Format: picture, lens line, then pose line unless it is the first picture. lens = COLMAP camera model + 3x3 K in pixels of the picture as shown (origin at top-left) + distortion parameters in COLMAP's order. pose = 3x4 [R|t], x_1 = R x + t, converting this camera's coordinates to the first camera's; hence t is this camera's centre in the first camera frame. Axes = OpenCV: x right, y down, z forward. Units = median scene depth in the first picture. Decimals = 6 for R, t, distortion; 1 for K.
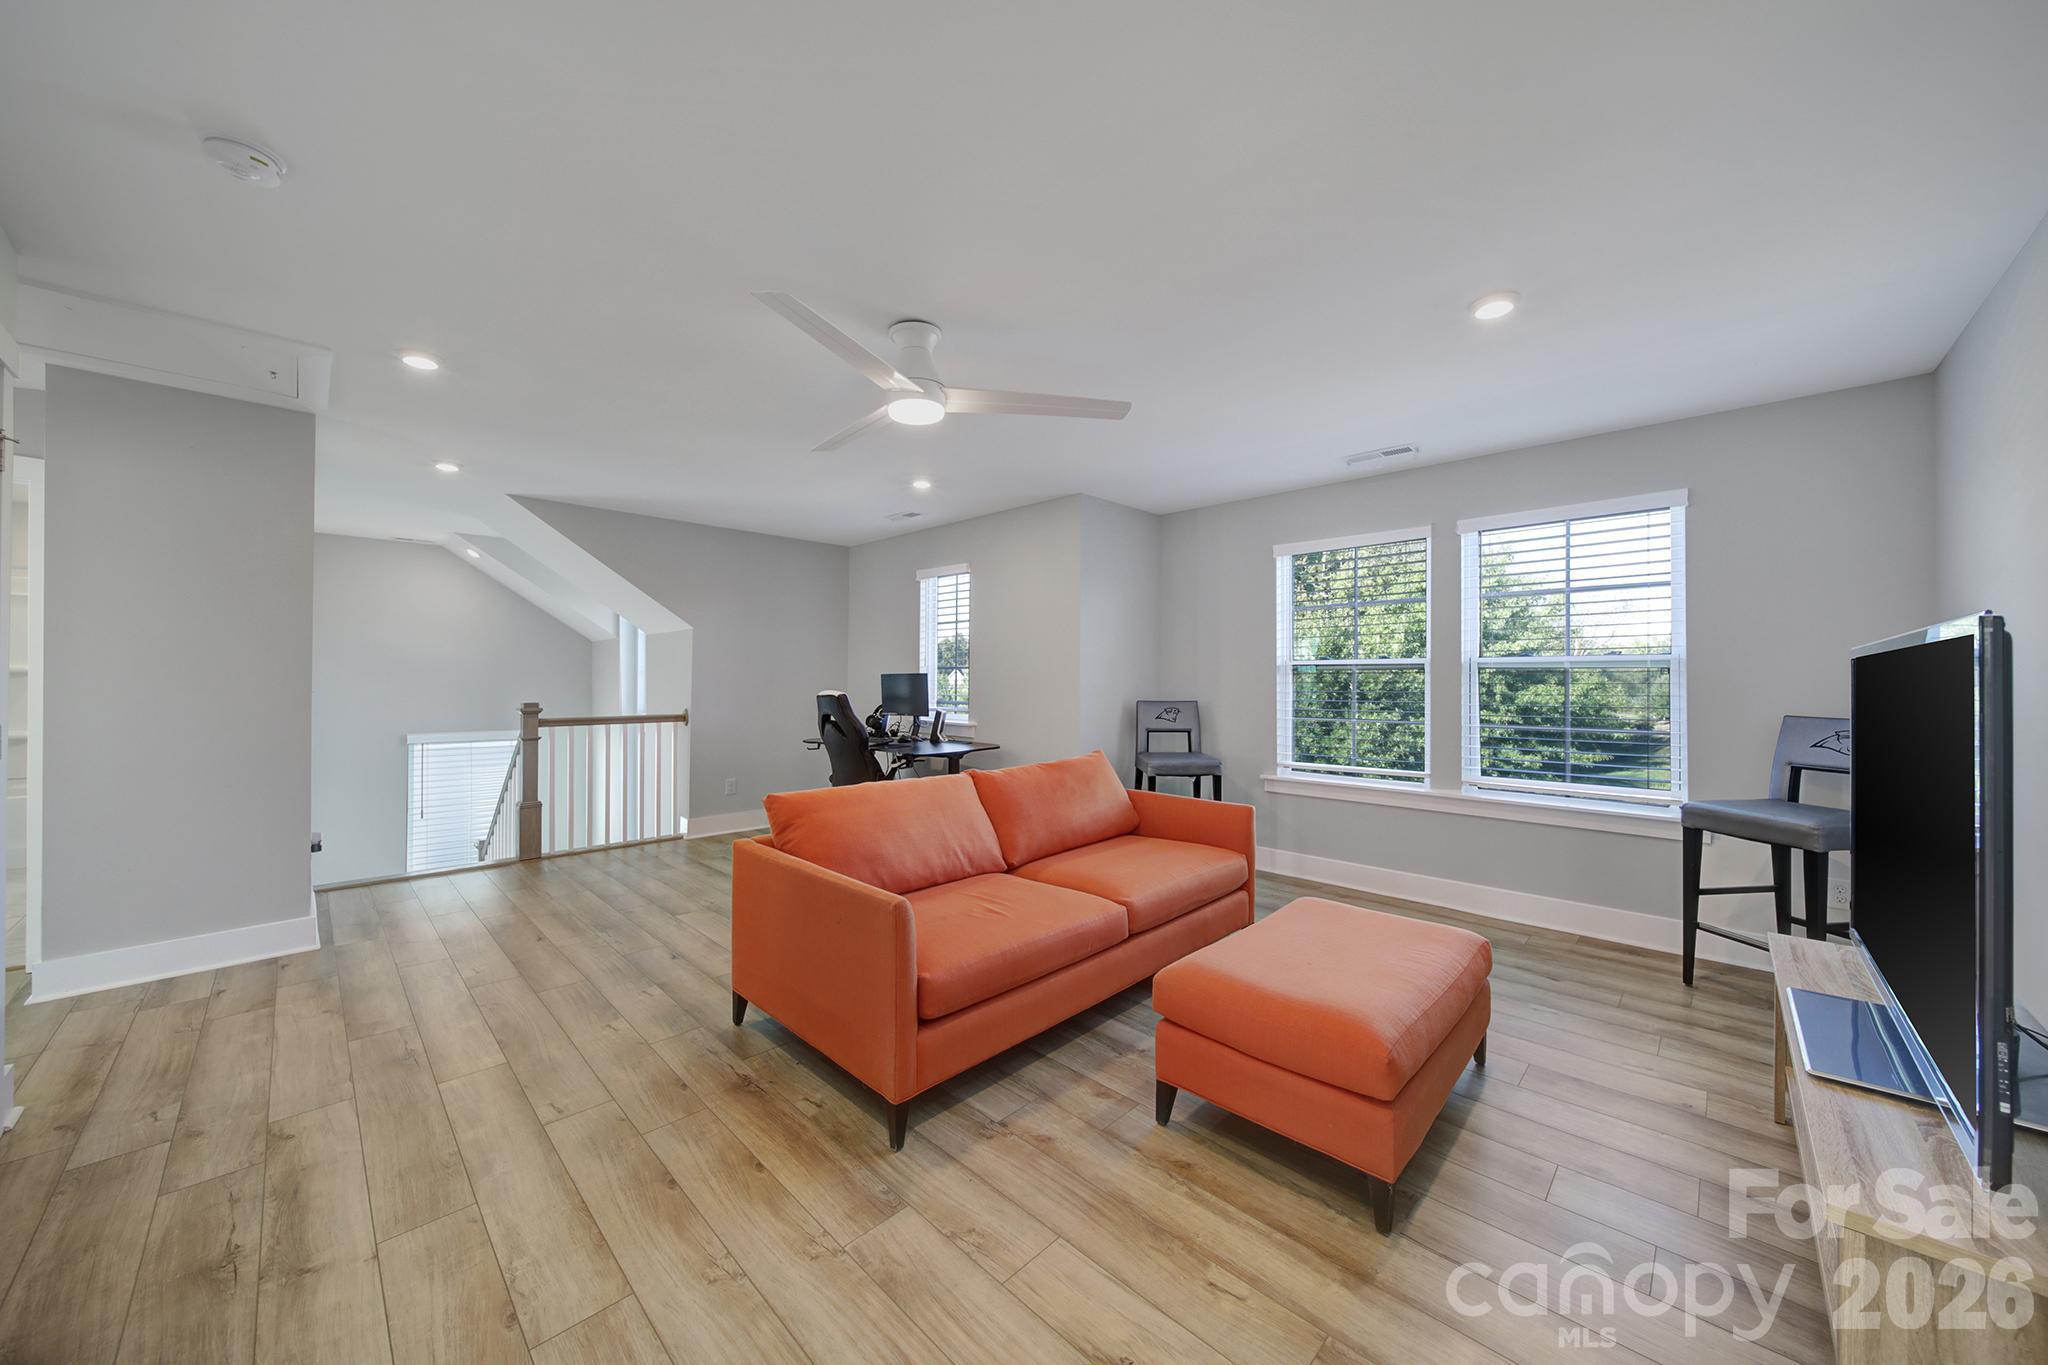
lens RADIAL K [[730.0, 0, 1040.5], [0, 730.0, 675.8], [0, 0, 1]] dist [-0.001469, -0.000269]
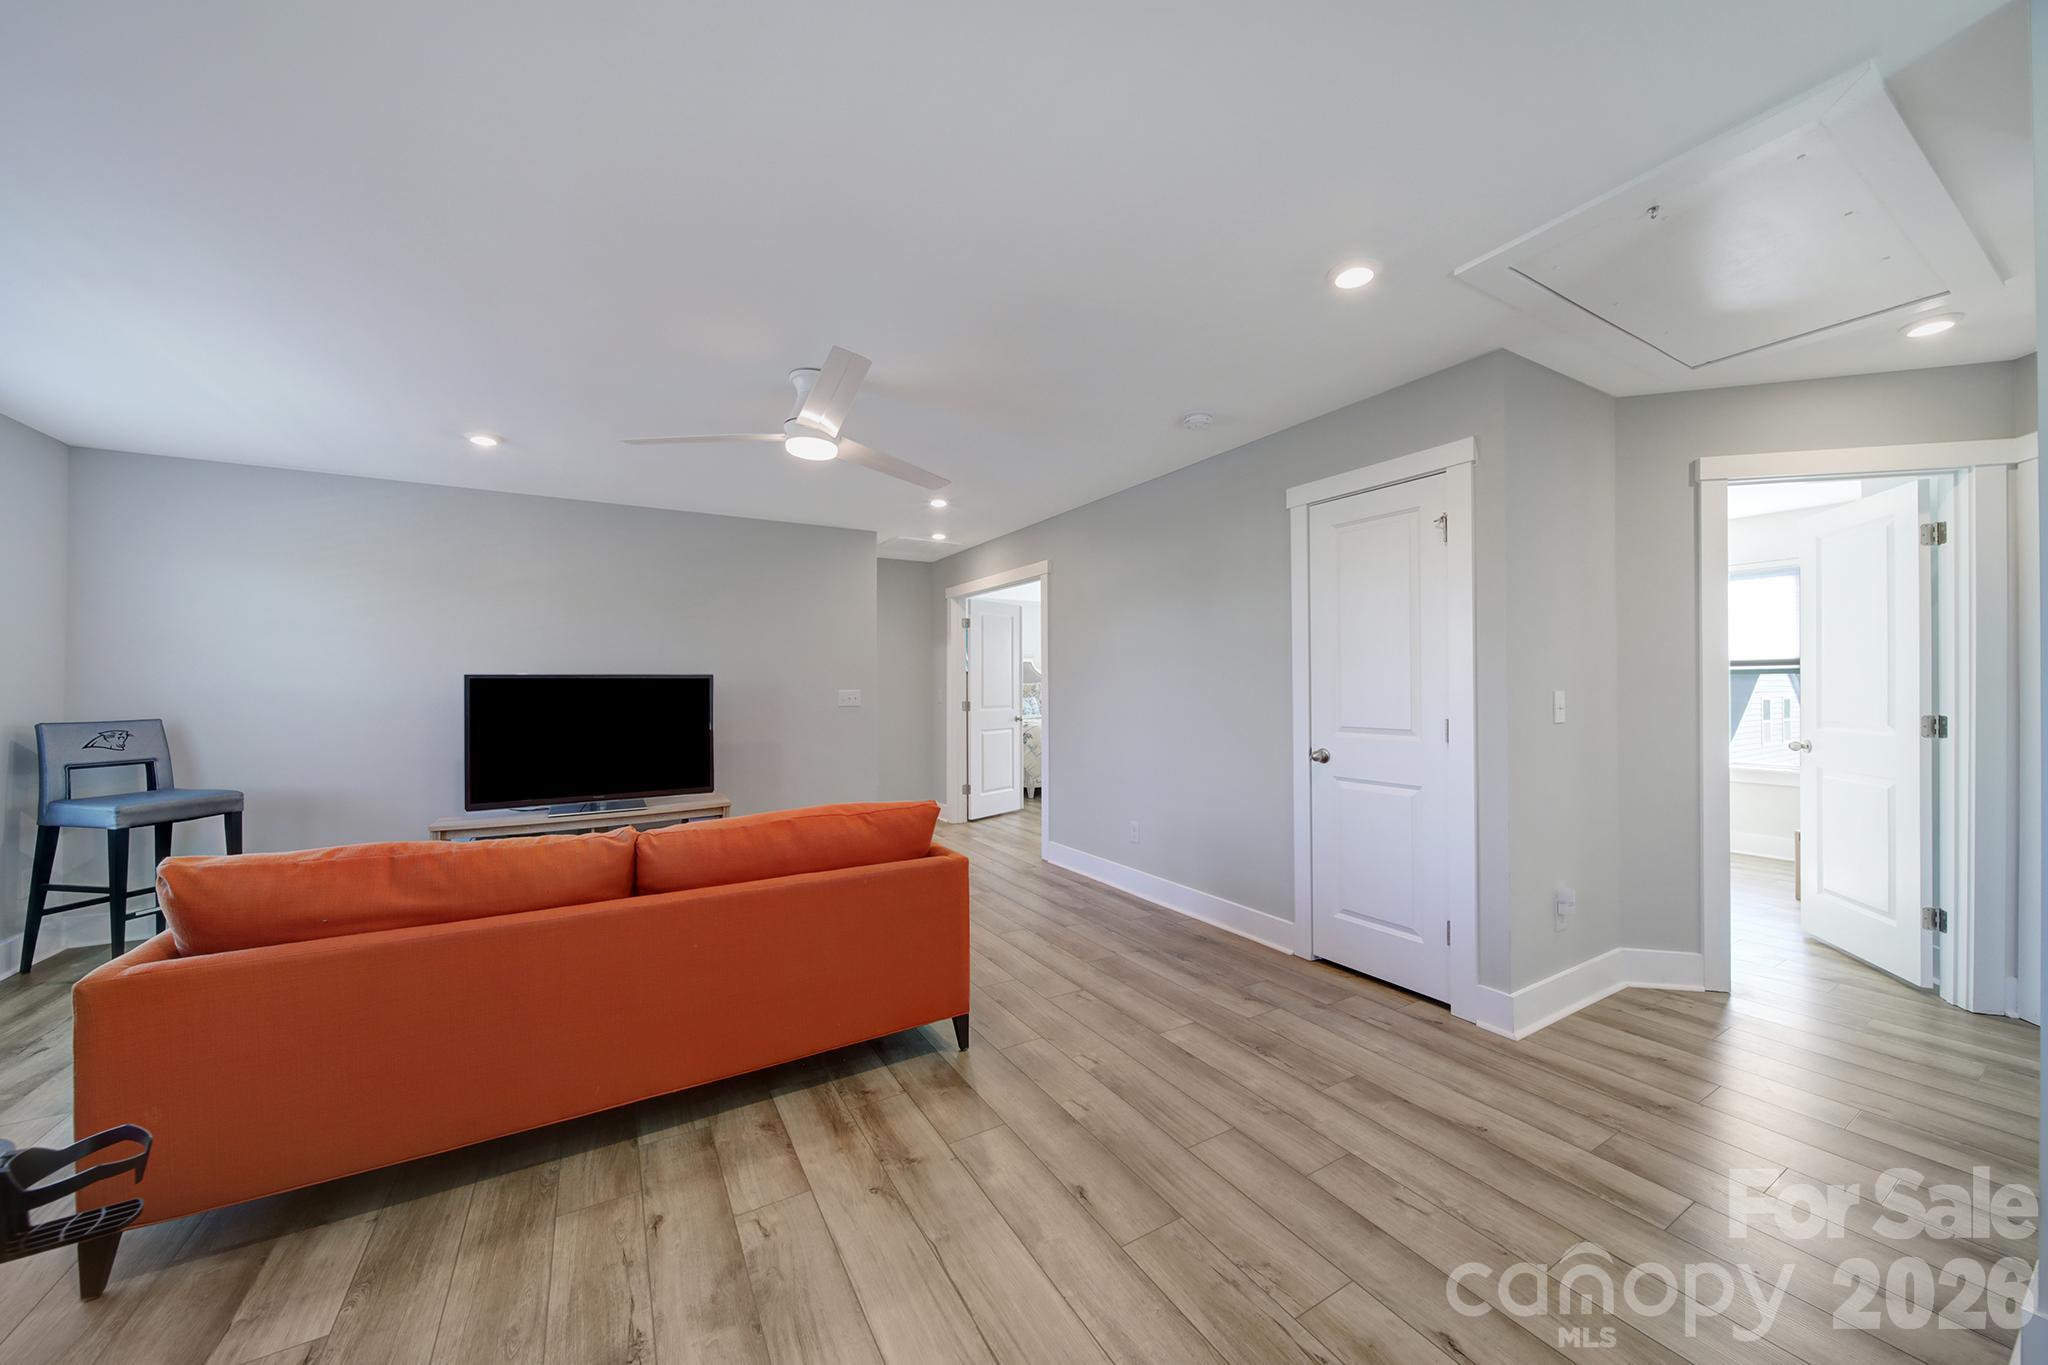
lens RADIAL K [[712.7, 0, 1024.0], [0, 712.7, 682.5], [0, 0, 1]] dist [-0.001315, -0.000272]
pose [[-0.963222, 0.000559, 0.268705, -0.744226], [-0.001293, 0.999977, -0.006715, 0.007176], [-0.268703, -0.006816, -0.963199, 1.885575]]
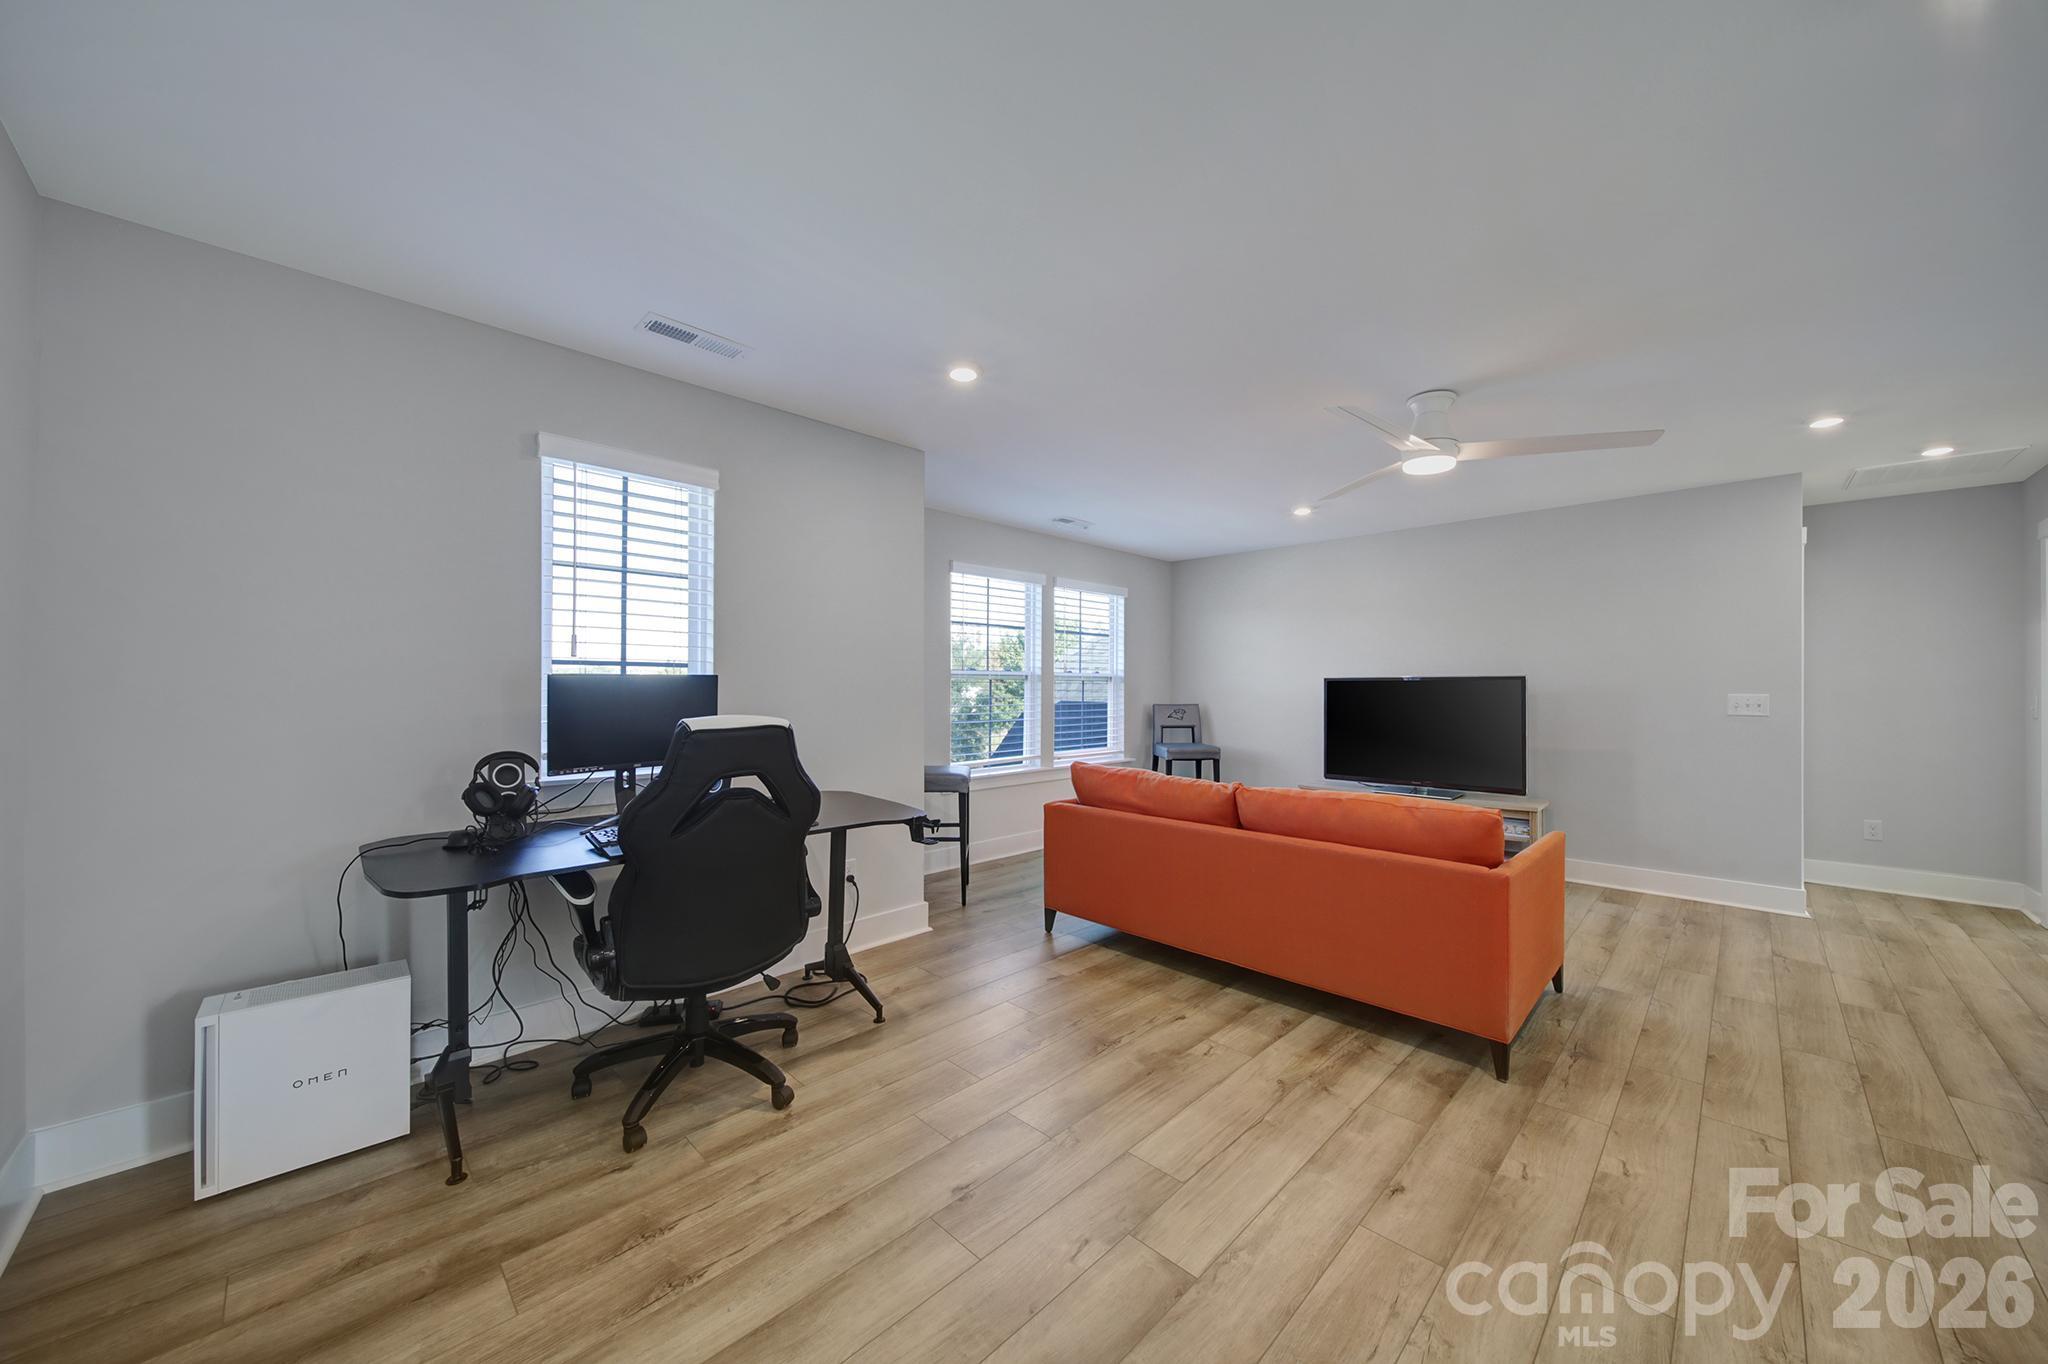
lens RADIAL K [[730.0, 0, 1040.5], [0, 730.0, 675.3], [0, 0, 1]] dist [-0.001469, -0.000269]
pose [[0.002805, 0.012630, 0.999916, -1.306039], [-0.004640, 0.999910, -0.012617, 0.004887], [-0.999985, -0.004604, 0.002863, 1.565743]]
